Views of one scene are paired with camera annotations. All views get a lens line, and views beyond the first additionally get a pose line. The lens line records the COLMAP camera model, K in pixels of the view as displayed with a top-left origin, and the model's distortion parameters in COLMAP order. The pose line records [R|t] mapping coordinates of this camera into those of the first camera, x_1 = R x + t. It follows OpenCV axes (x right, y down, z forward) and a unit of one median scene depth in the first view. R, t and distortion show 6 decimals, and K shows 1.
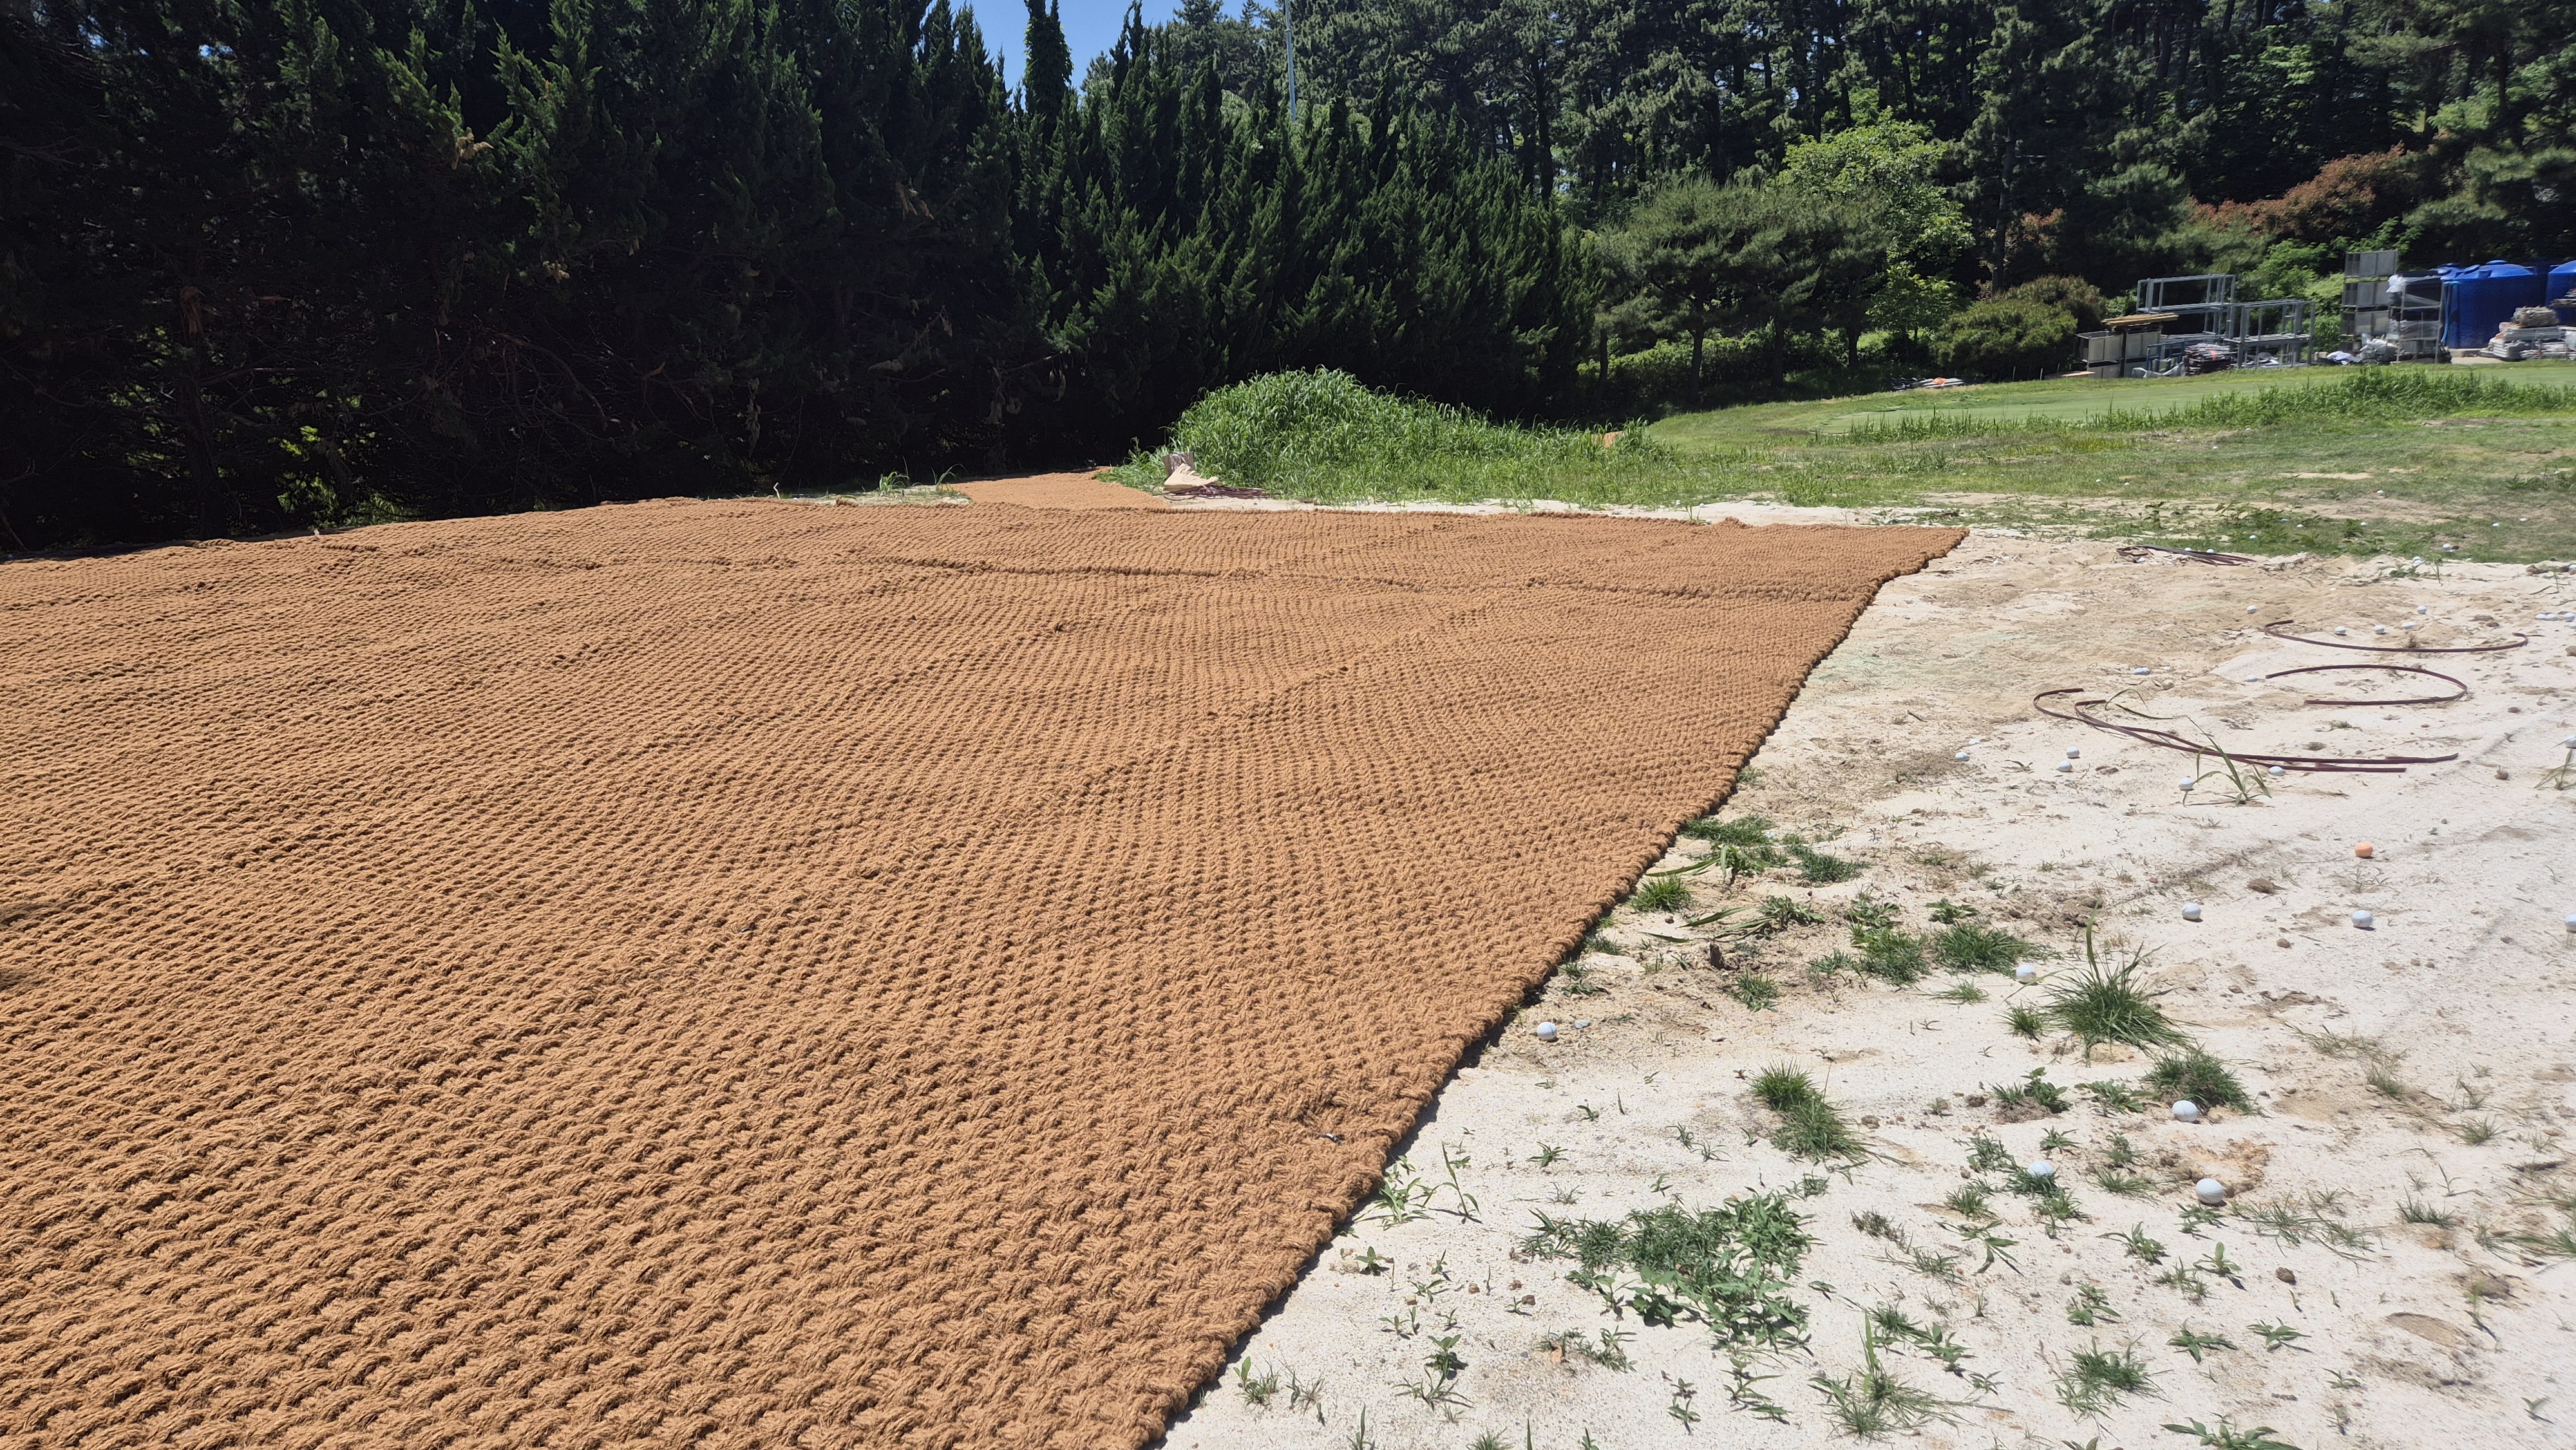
lens RADIAL K [[1779.1, 0, 1282.1], [0, 1779.1, 742.8], [0, 0, 1]] dist [0.089815, -0.071692]
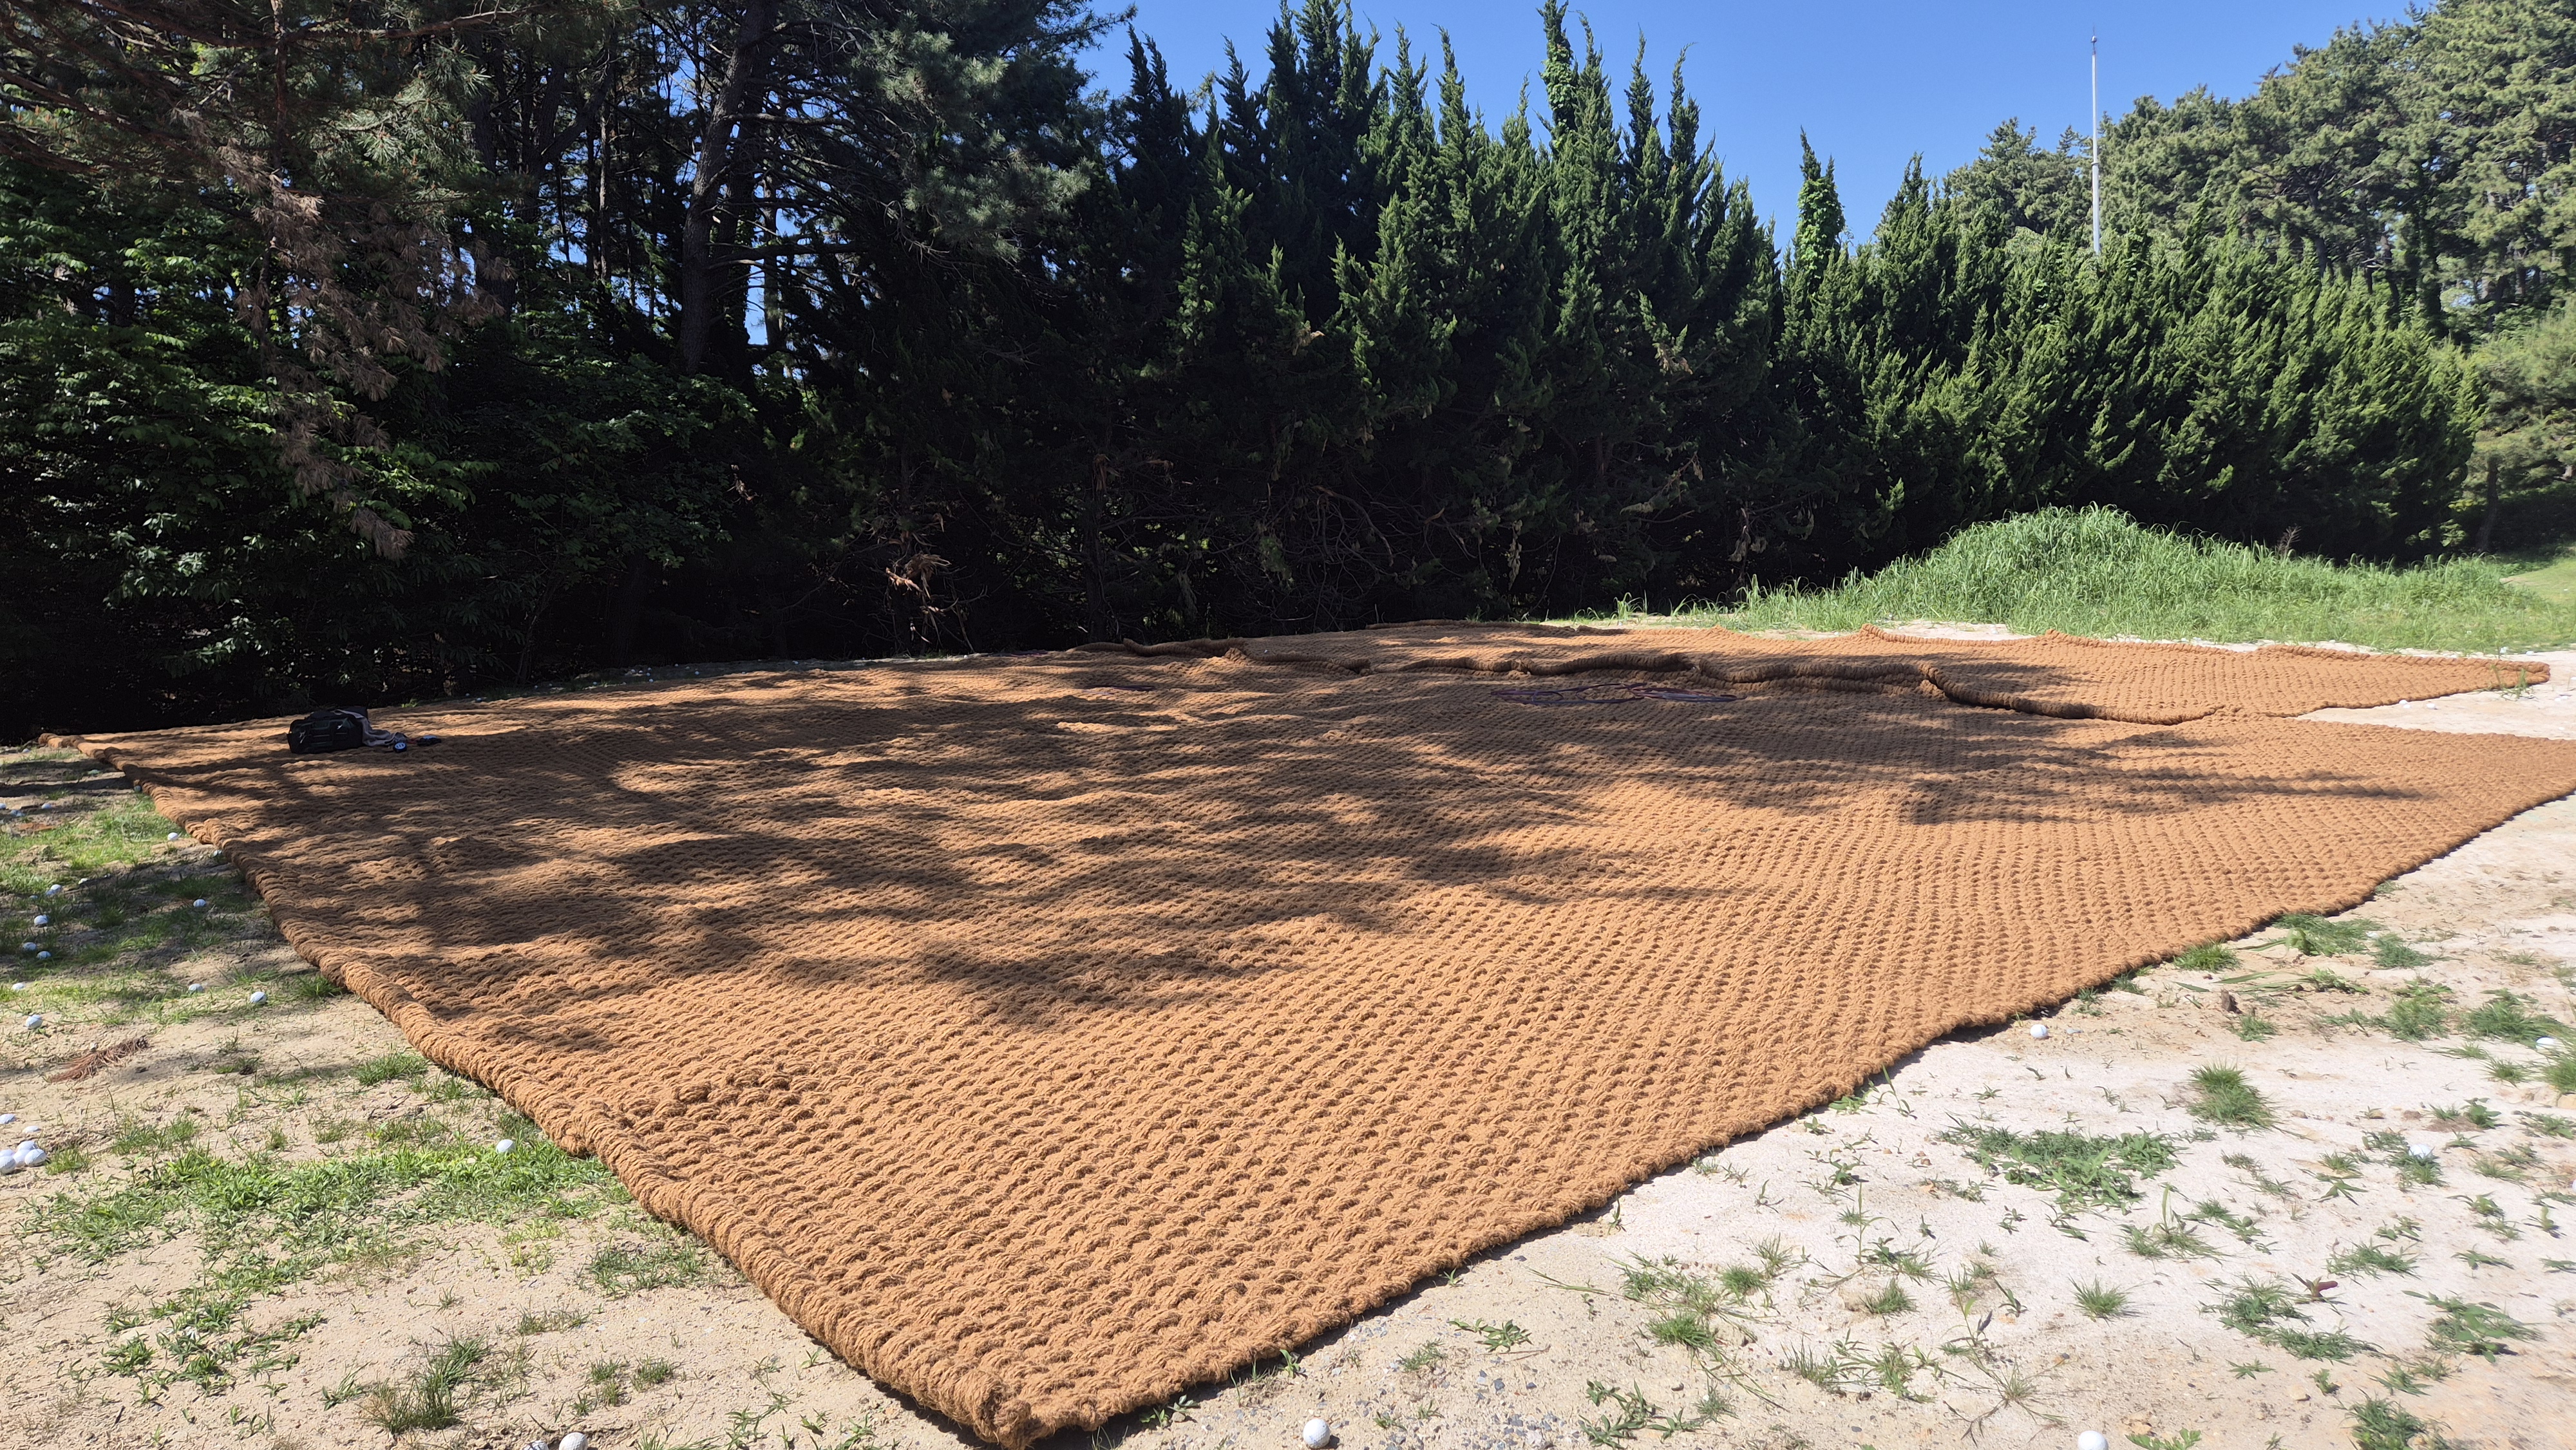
lens RADIAL K [[1779.1, 0, 1279.1], [0, 1779.1, 715.6], [0, 0, 1]] dist [0.089815, -0.071692]
pose [[0.912829, 0.043625, -0.406005, 0.124785], [-0.080773, 0.993921, -0.074809, 0.060512], [0.400273, 0.101082, 0.910804, -0.277648]]
